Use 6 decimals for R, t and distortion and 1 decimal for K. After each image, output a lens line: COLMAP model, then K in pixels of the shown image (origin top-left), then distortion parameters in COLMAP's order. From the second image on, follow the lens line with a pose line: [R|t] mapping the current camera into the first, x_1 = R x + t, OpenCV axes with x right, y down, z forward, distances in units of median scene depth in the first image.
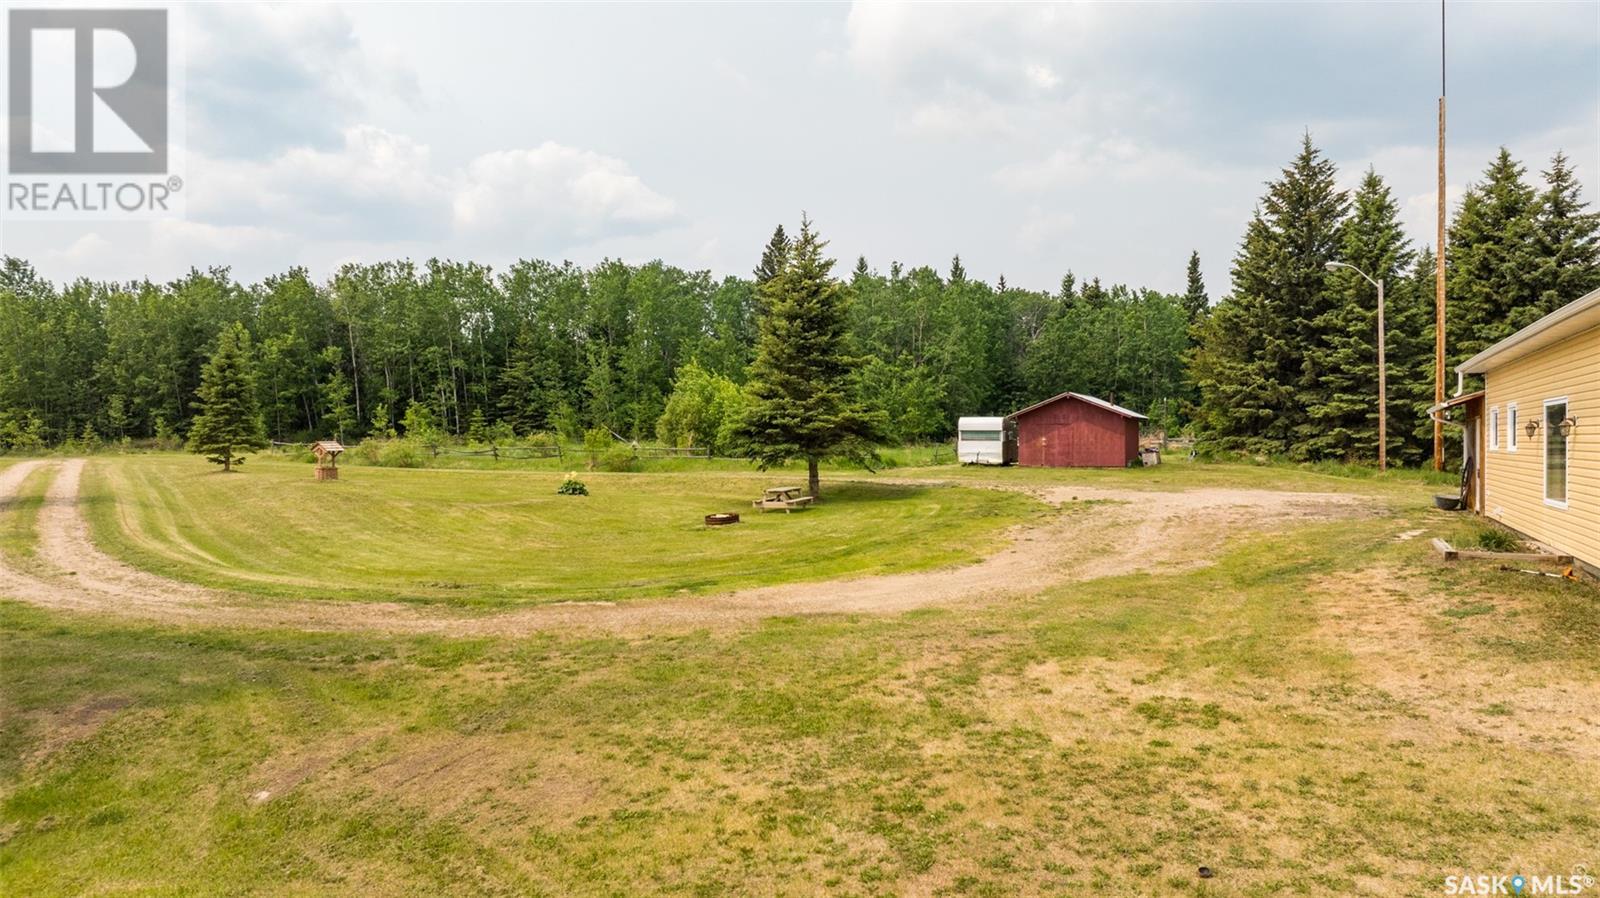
lens RADIAL K [[1125.2, 0, 809.4], [0, 1125.2, 452.6], [0, 0, 1]] dist [-0.043486, 0.034777]
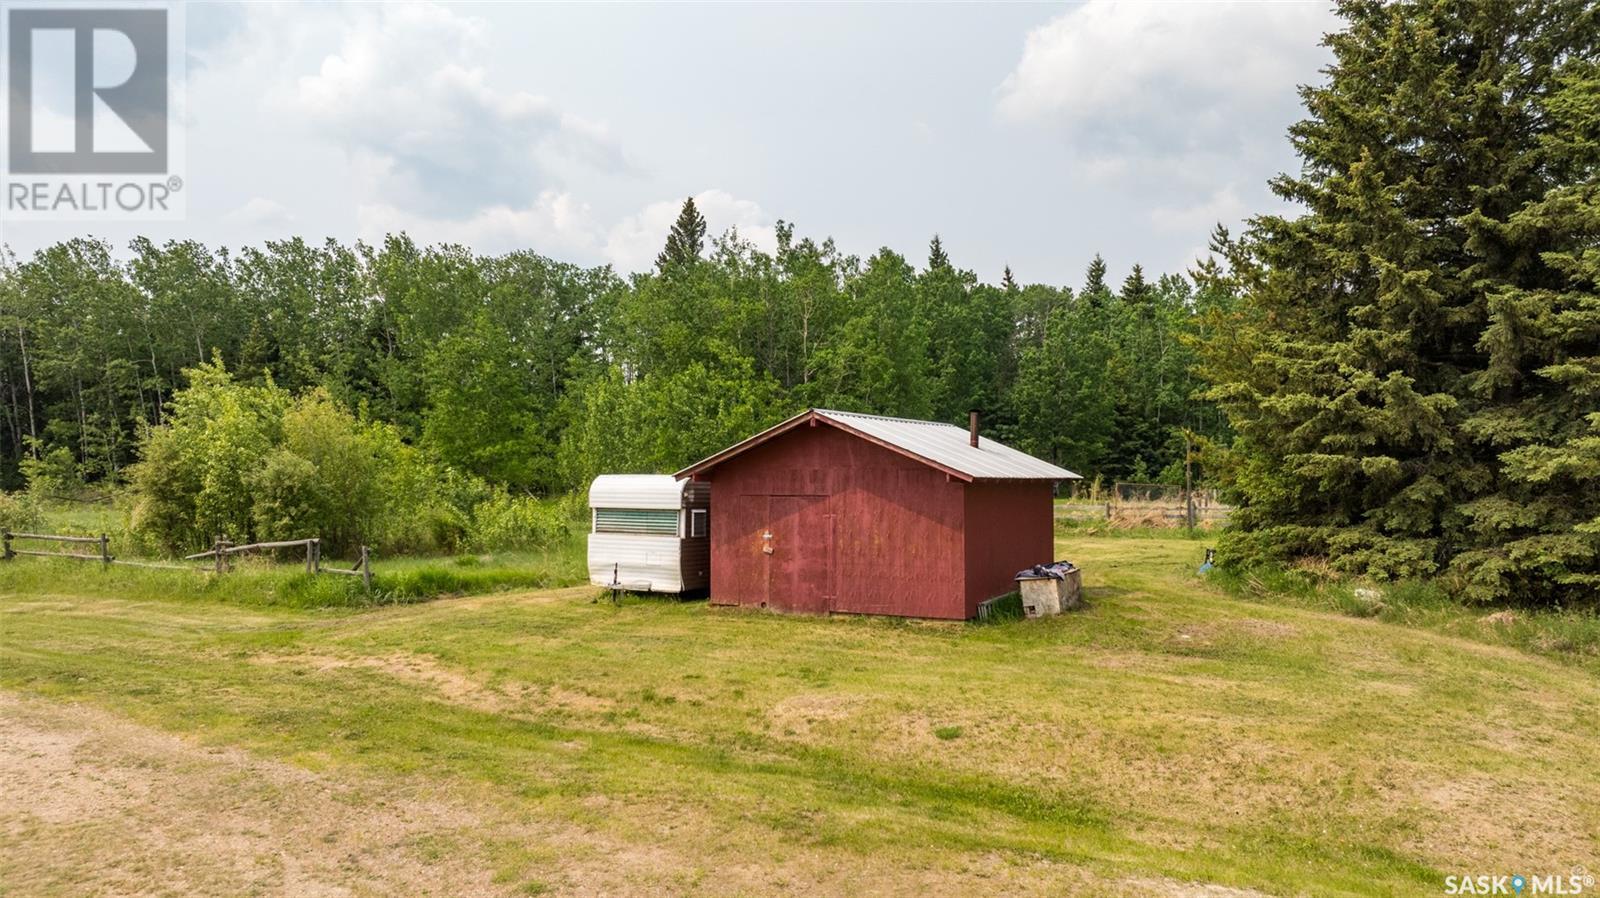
lens RADIAL K [[1125.2, 0, 809.4], [0, 1125.2, 452.6], [0, 0, 1]] dist [-0.043486, 0.034777]
pose [[0.995513, 0.001487, -0.094609, 0.249964], [-0.004847, 0.999365, -0.035299, -0.025632], [0.094497, 0.035599, 0.994888, 0.603063]]
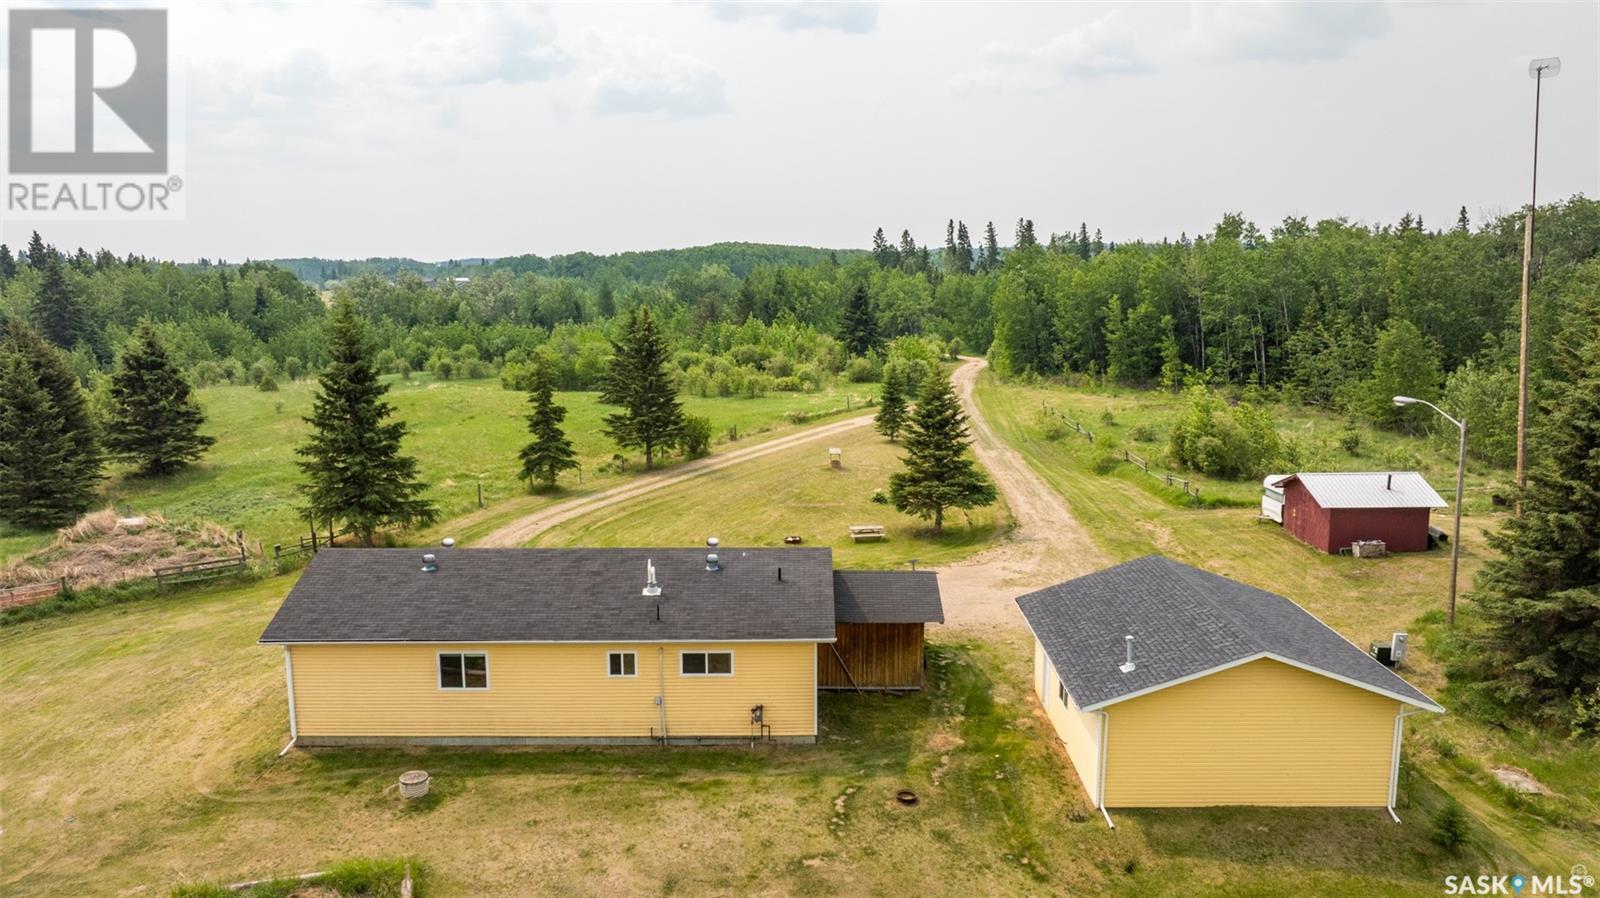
lens RADIAL K [[1125.2, 0, 809.4], [0, 1125.2, 452.6], [0, 0, 1]] dist [-0.043486, 0.034777]
pose [[0.422671, 0.148394, -0.894052, 0.921698], [-0.008743, 0.987126, 0.159708, -0.221546], [0.906241, -0.059687, 0.418527, 0.123525]]
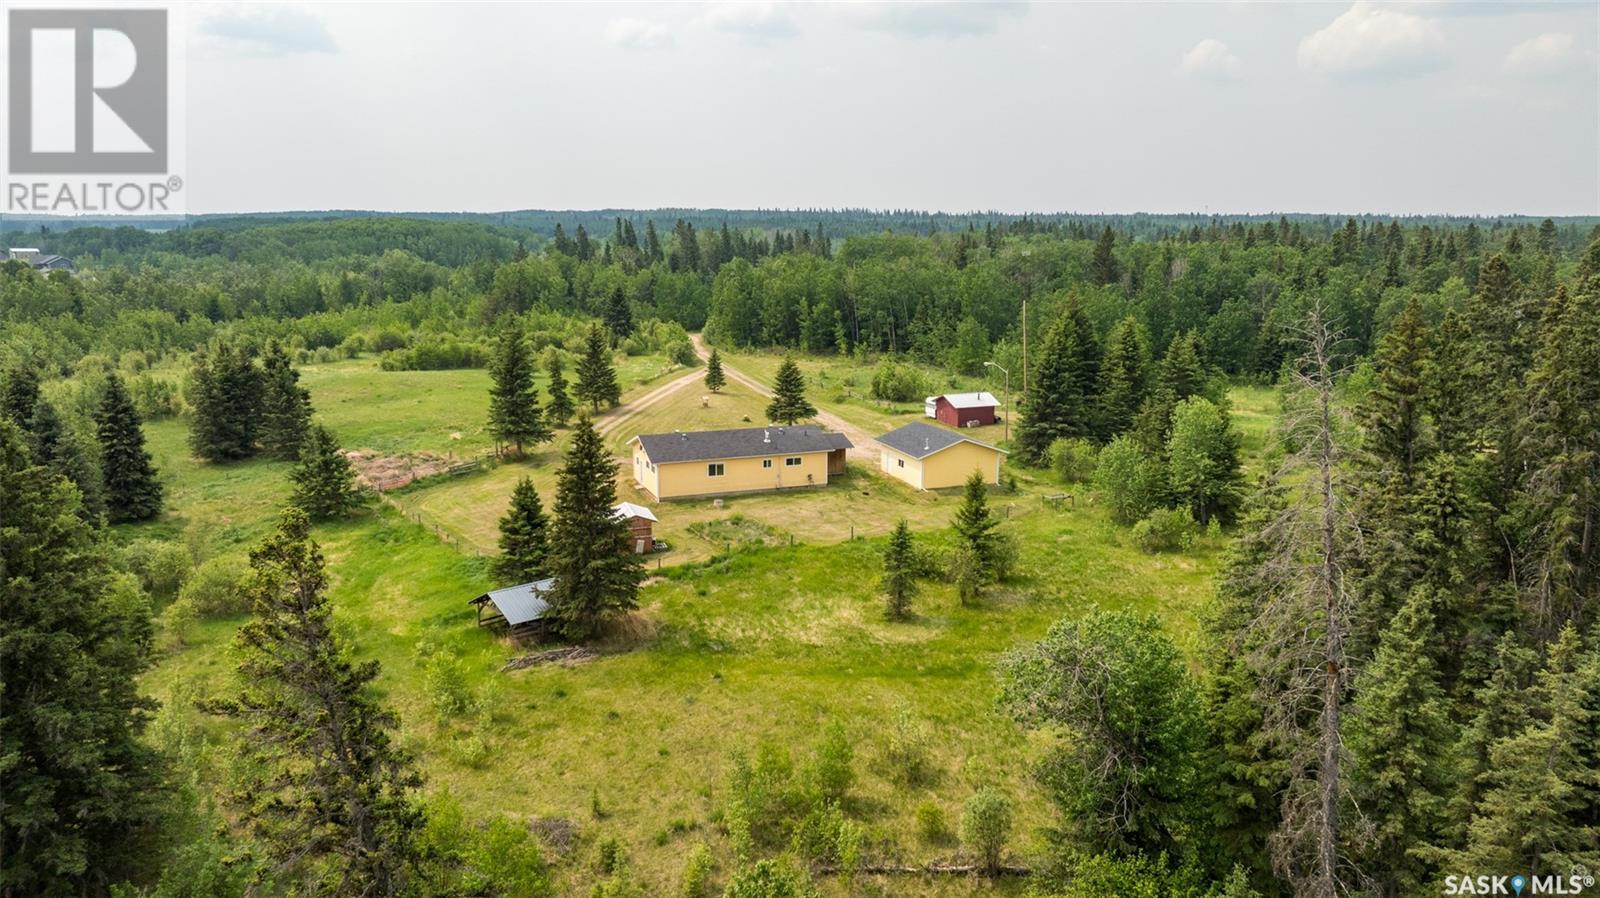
lens RADIAL K [[1125.2, 0, 809.4], [0, 1125.2, 452.6], [0, 0, 1]] dist [-0.043486, 0.034777]
pose [[0.727338, 0.143026, -0.671210, 1.603095], [-0.016563, 0.981415, 0.191180, -0.373138], [0.686079, -0.127935, 0.716190, -0.948207]]
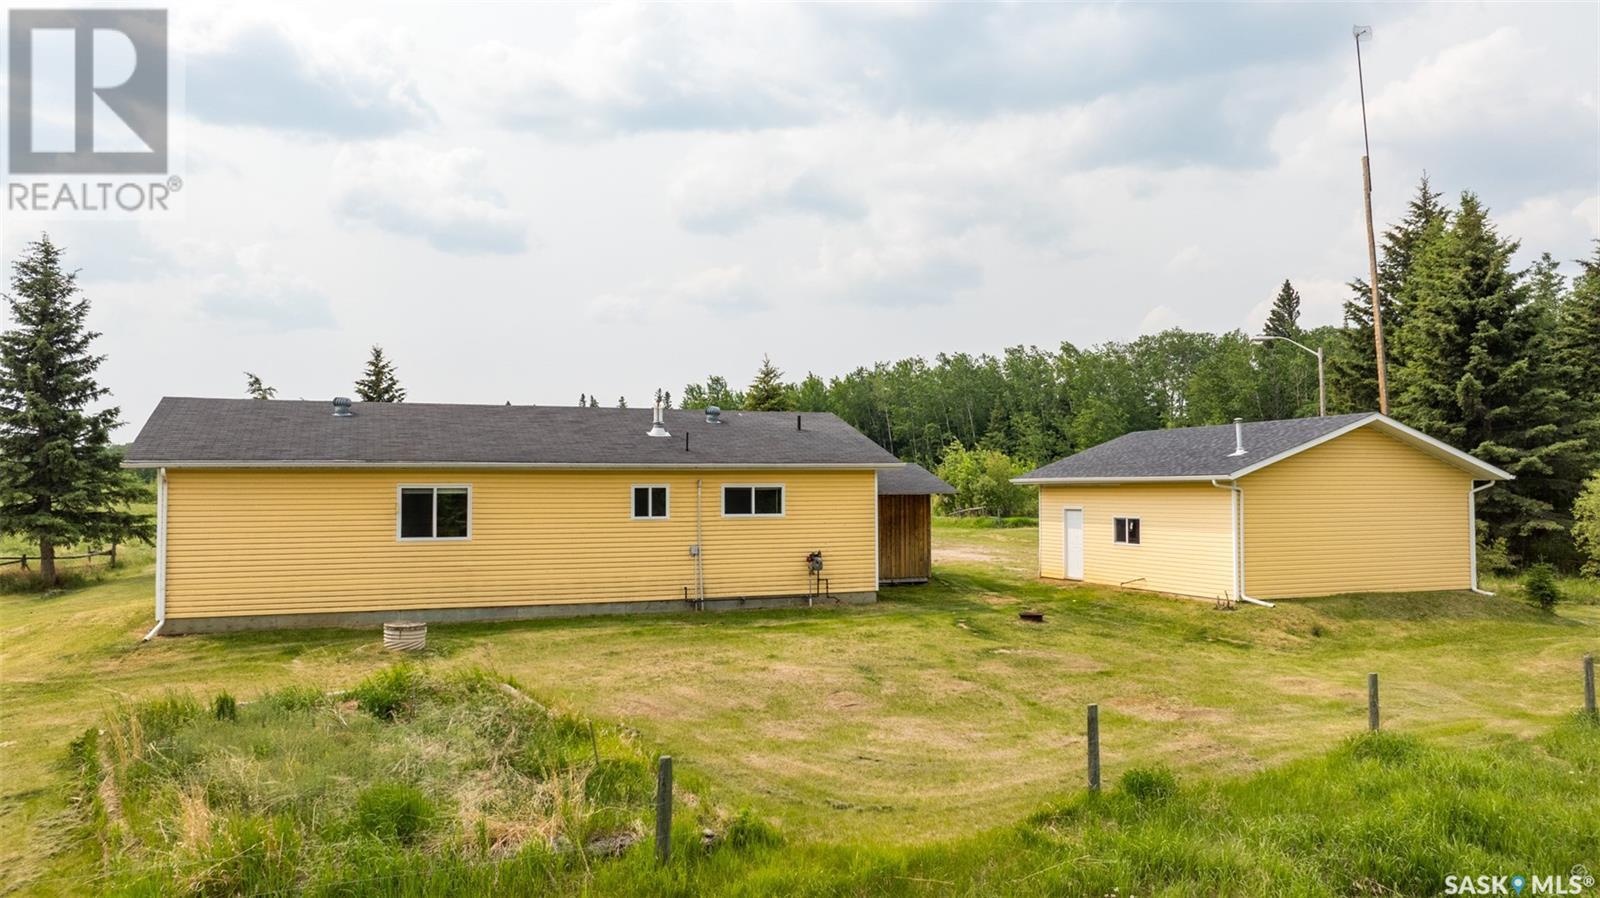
lens RADIAL K [[1125.2, 0, 809.4], [0, 1125.2, 452.6], [0, 0, 1]] dist [-0.043486, 0.034777]
pose [[0.721497, -0.023230, -0.692028, 0.732202], [-0.005248, 0.999225, -0.039014, -0.018119], [0.692398, 0.031780, 0.720816, -0.011962]]
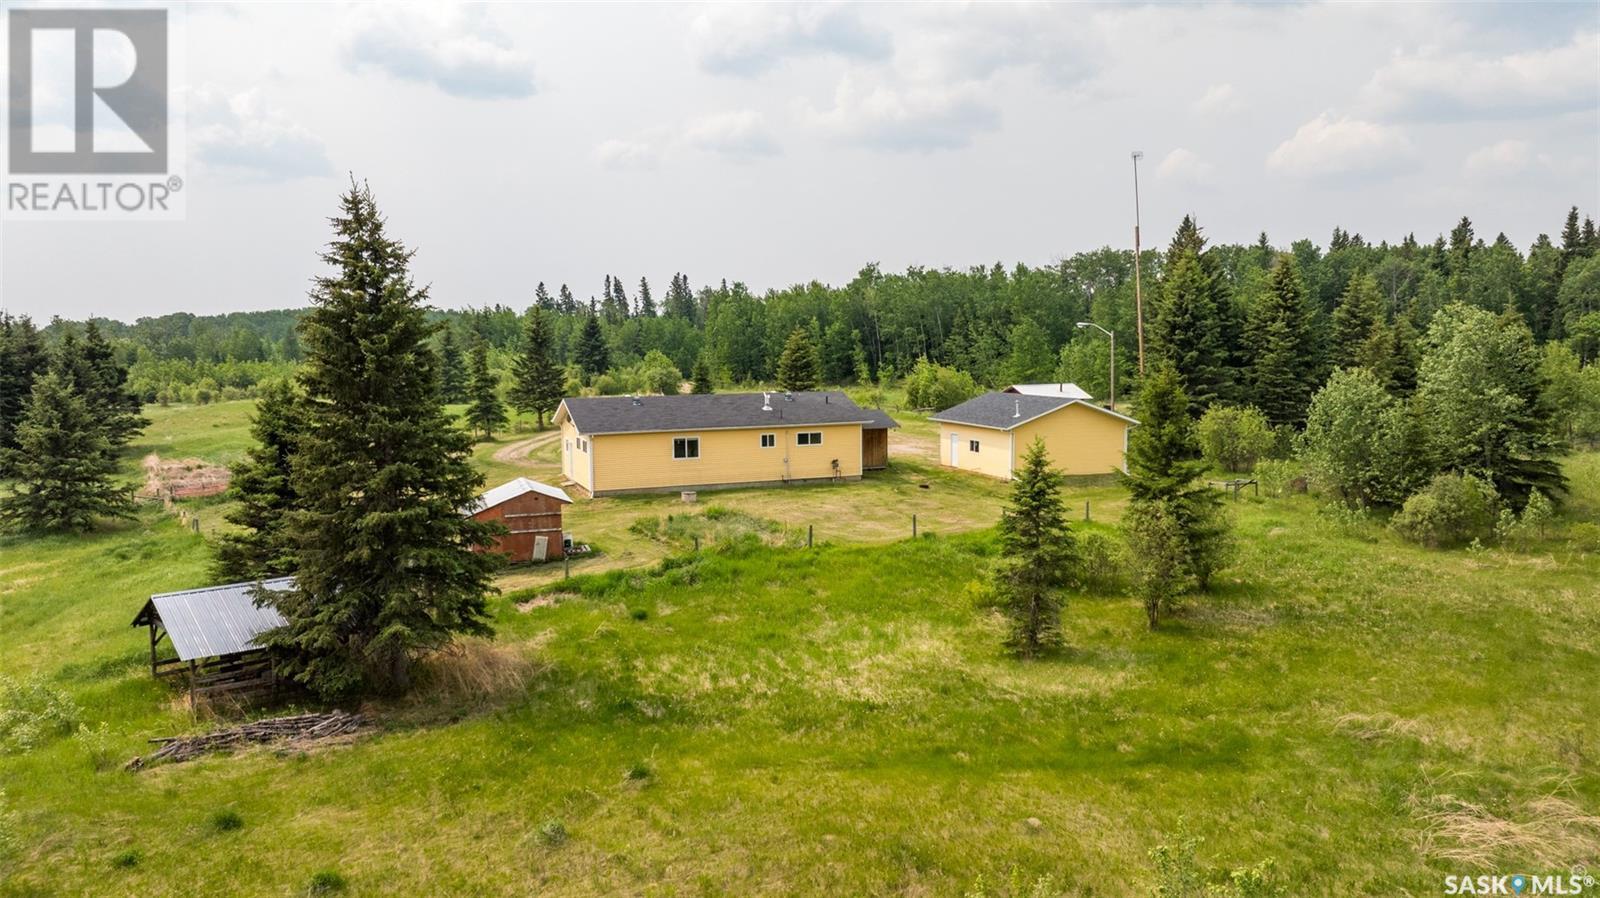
lens RADIAL K [[1125.2, 0, 809.4], [0, 1125.2, 452.6], [0, 0, 1]] dist [-0.043486, 0.034777]
pose [[0.724547, 0.064973, -0.686156, 1.167058], [0.000474, 0.995499, 0.094766, -0.109978], [0.689225, -0.068988, 0.721255, -0.506769]]
